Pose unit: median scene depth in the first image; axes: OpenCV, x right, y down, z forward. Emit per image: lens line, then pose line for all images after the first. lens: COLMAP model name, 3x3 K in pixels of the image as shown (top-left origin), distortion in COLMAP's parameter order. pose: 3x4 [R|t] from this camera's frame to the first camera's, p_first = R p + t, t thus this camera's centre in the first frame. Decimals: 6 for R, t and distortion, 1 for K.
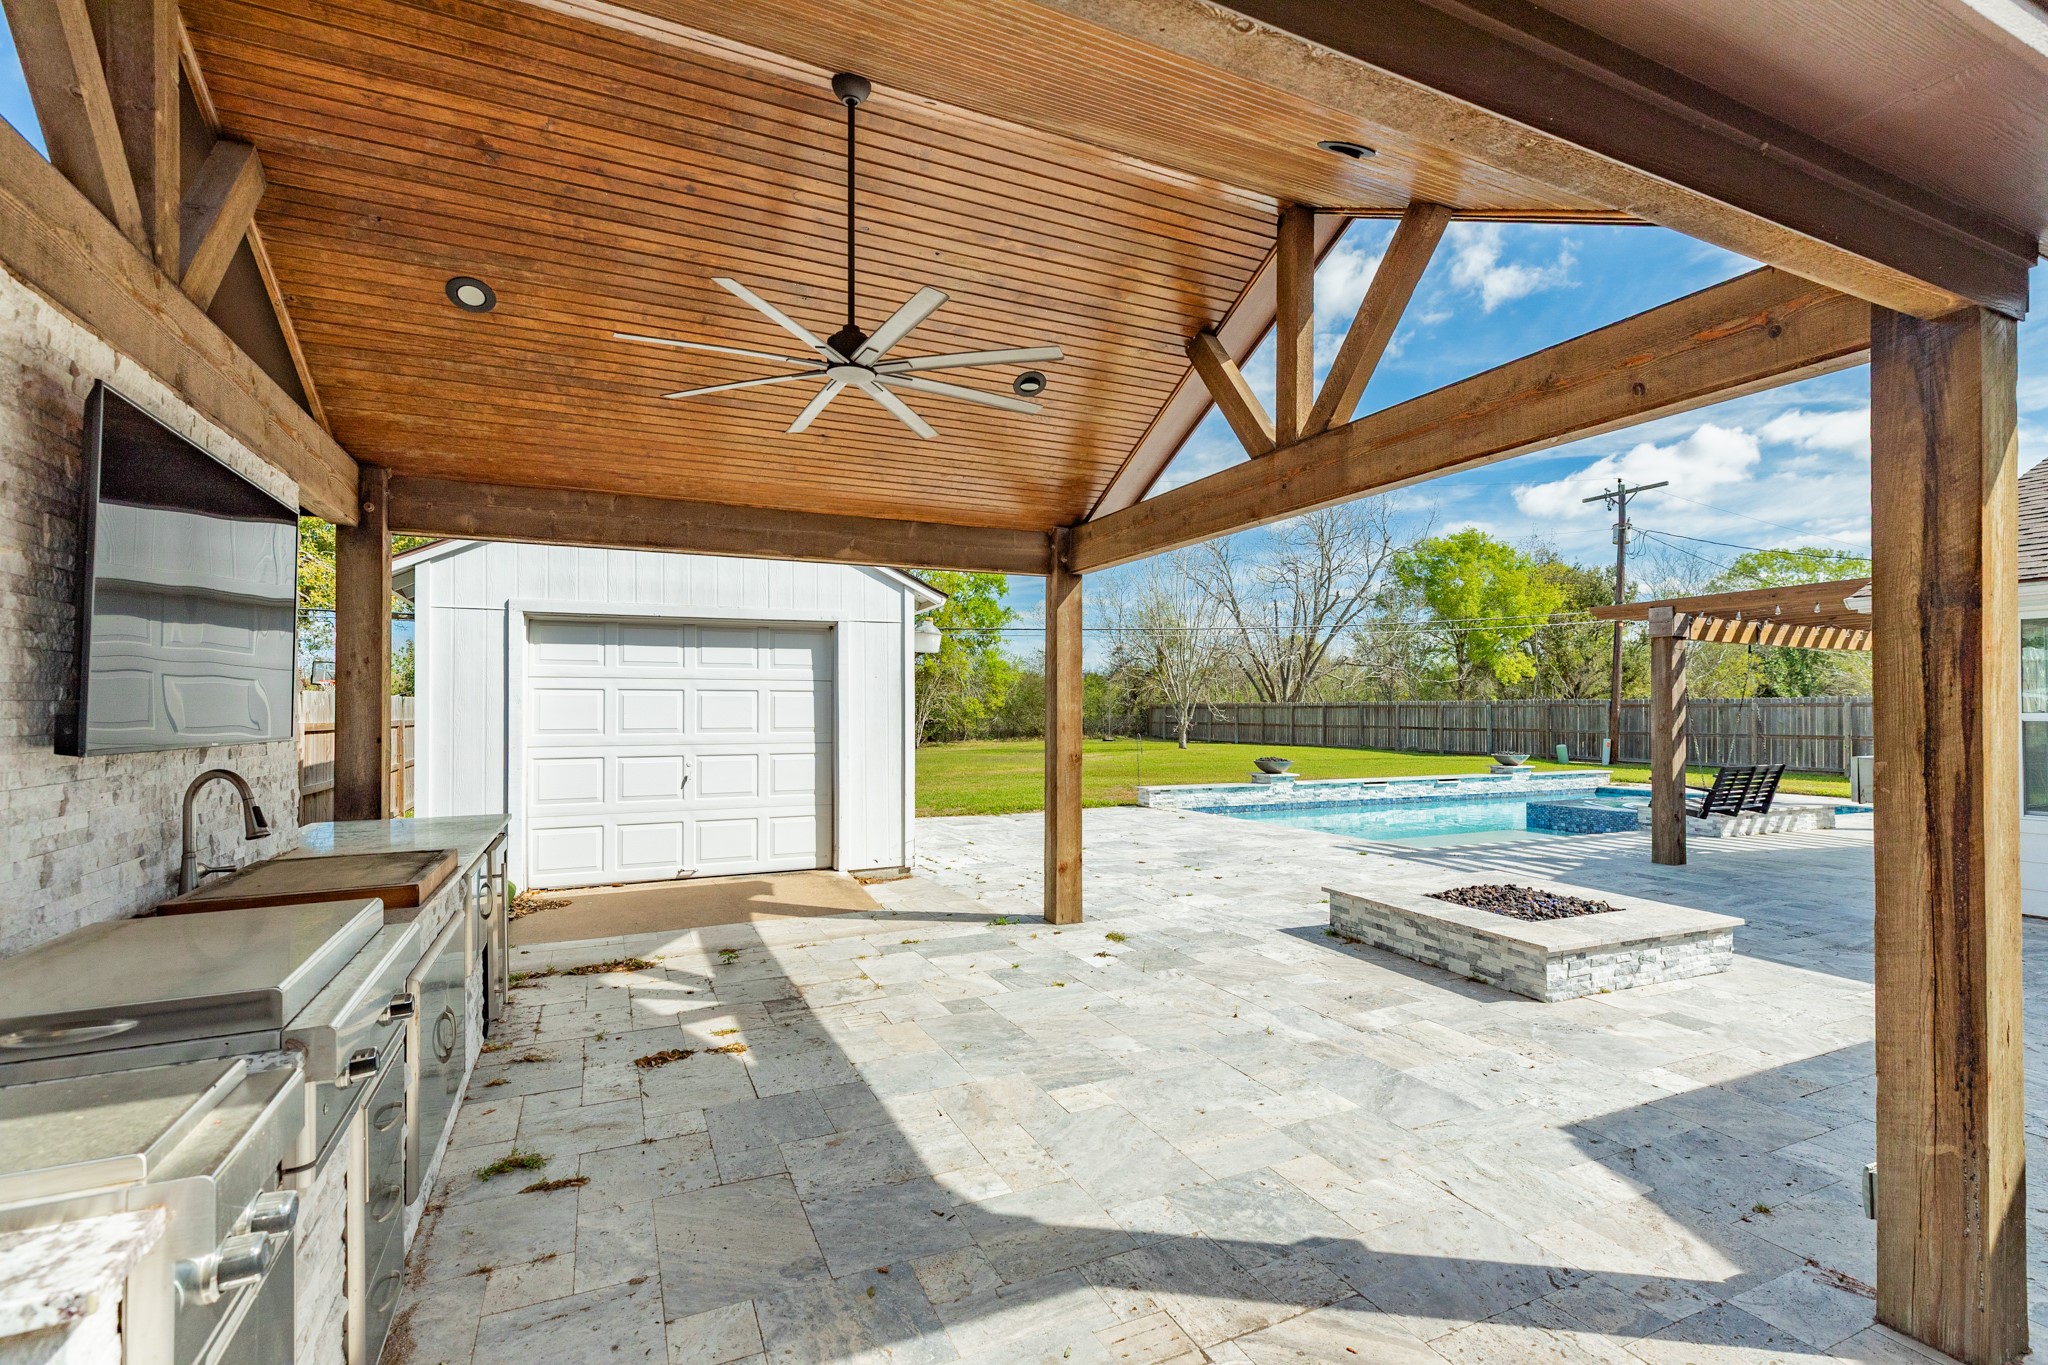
lens RADIAL K [[907.8, 0, 1024.0], [0, 907.8, 698.7], [0, 0, 1]] dist [0.000364, -0.000262]
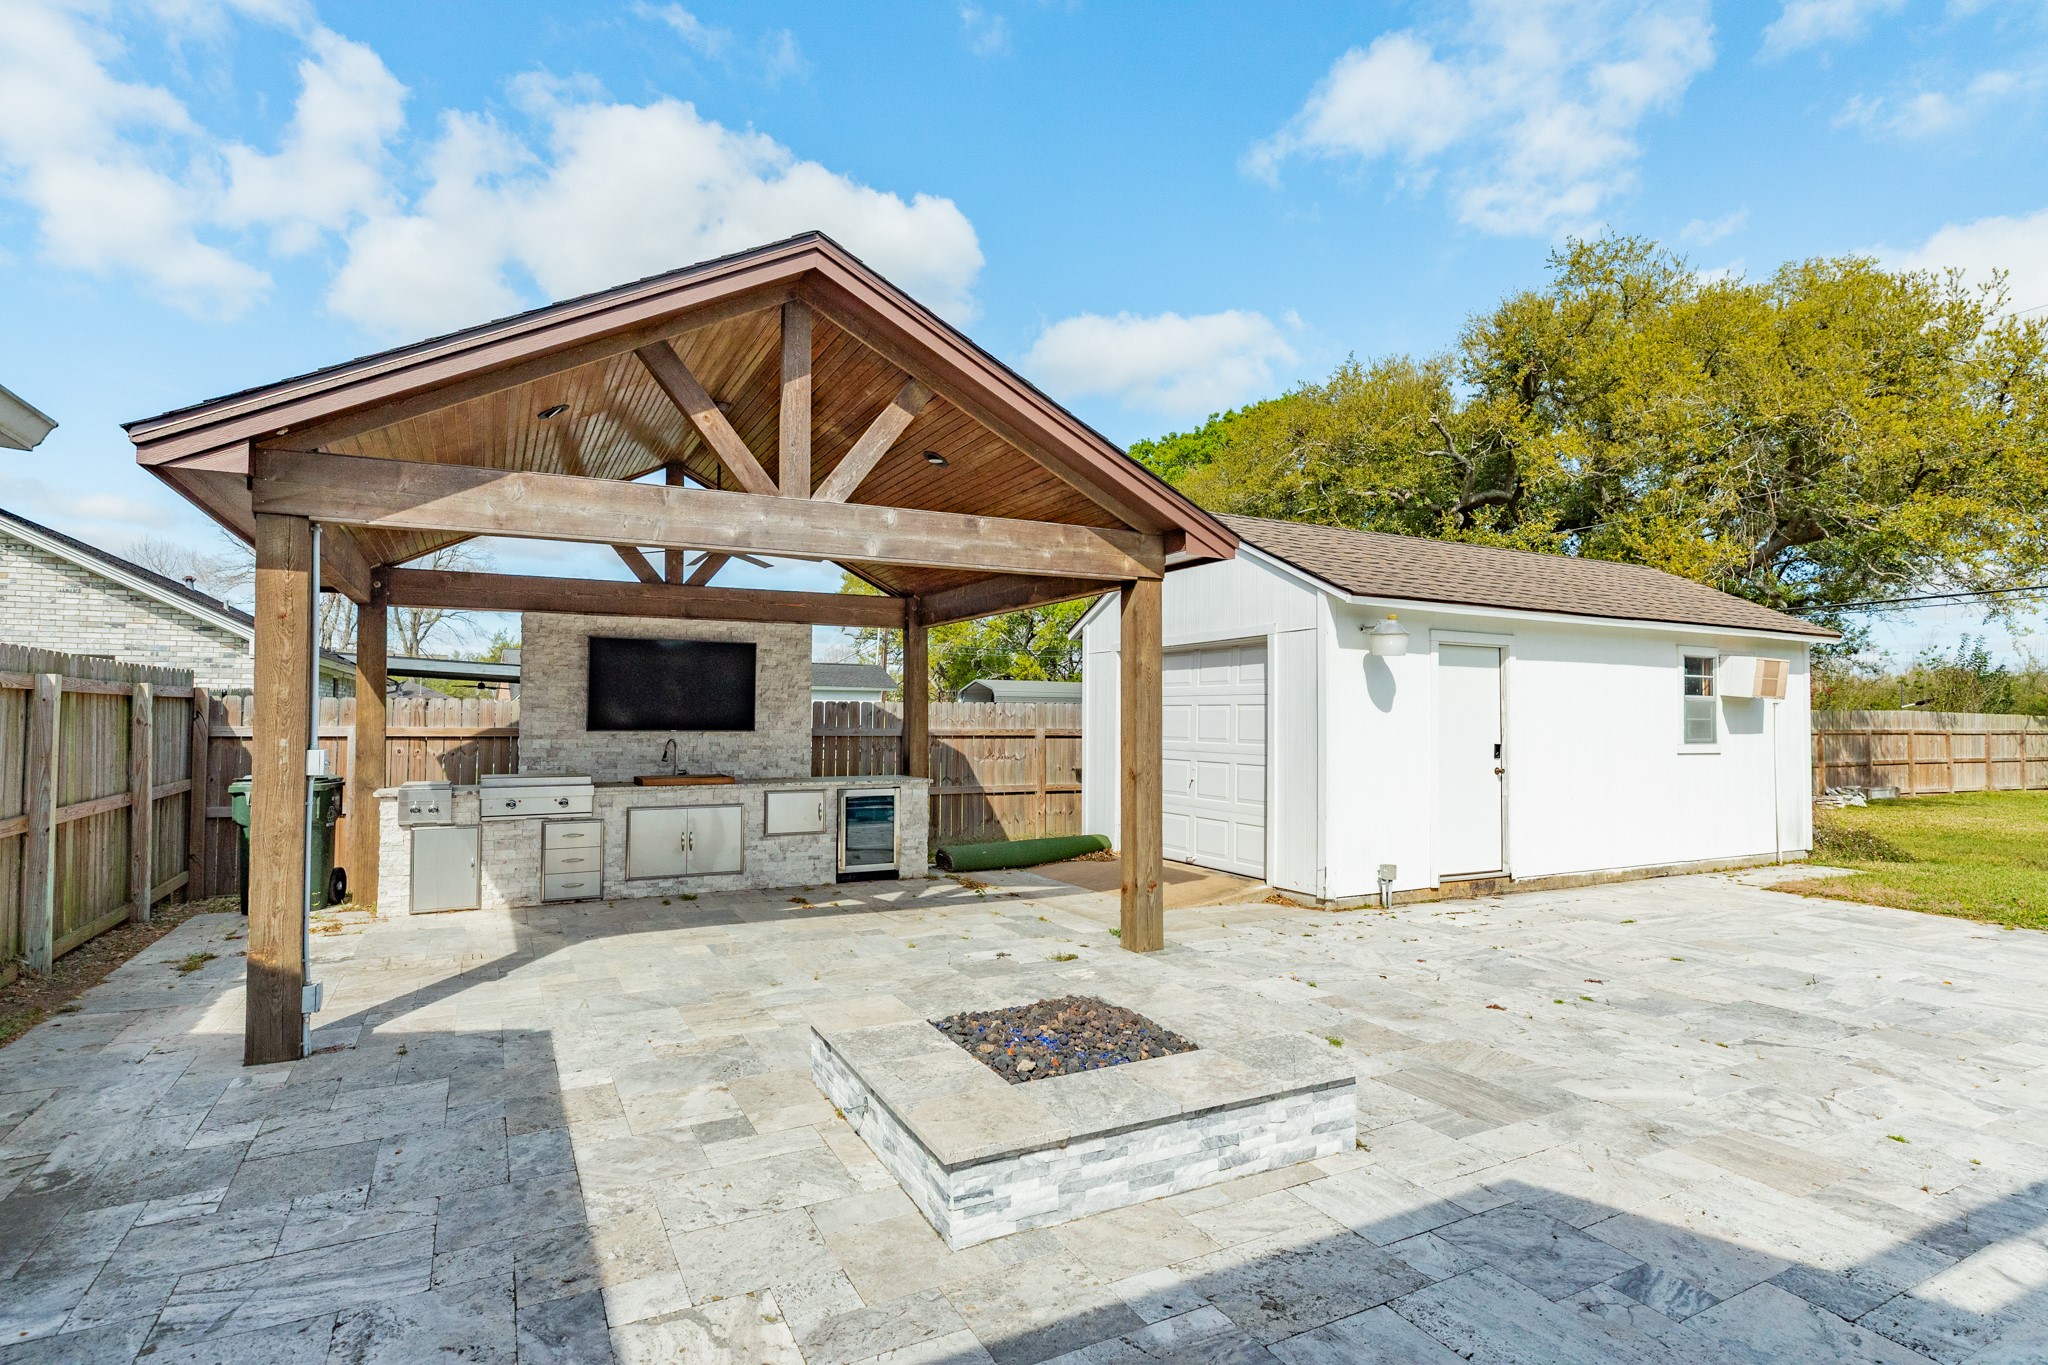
lens RADIAL K [[1033.4, 0, 1026.7], [0, 1033.4, 690.3], [0, 0, 1]] dist [0.000274, 0.000169]
pose [[0.058274, -0.025457, -0.997976, 1.919563], [0.008039, 0.999654, -0.025030, 0.008131], [0.998268, -0.006564, 0.058458, 1.428355]]
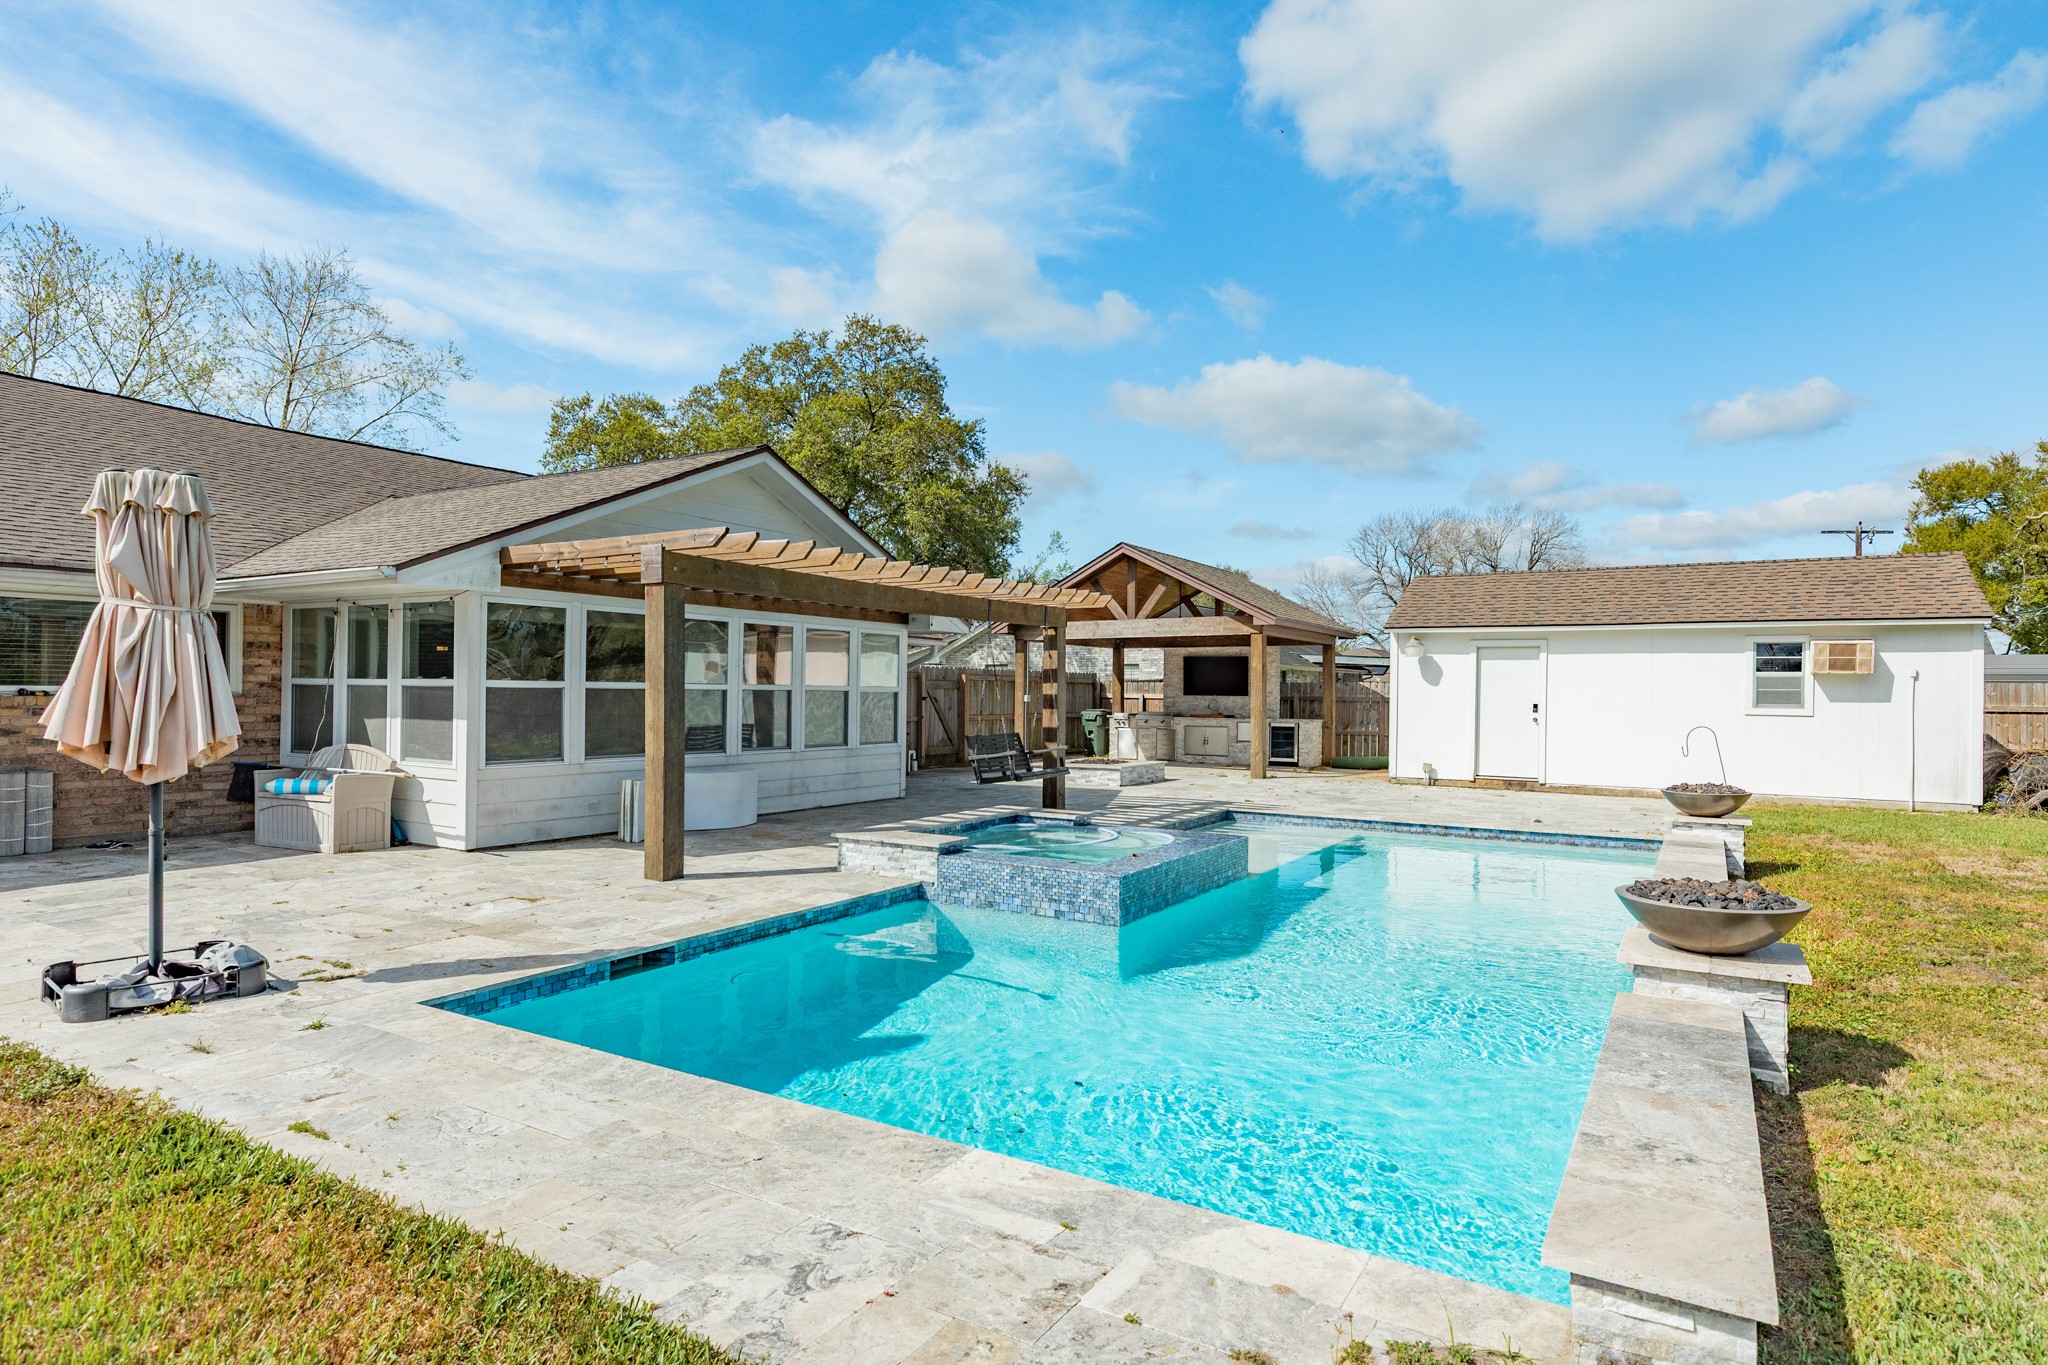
lens RADIAL K [[1133.4, 0, 1023.3], [0, 1133.4, 688.3], [0, 0, 1]] dist [0.002652, 0.000795]
pose [[-0.827187, -0.010162, -0.561834, 3.876785], [-0.002129, 0.999886, -0.014951, 0.095780], [0.561922, -0.011171, -0.827115, 5.420745]]
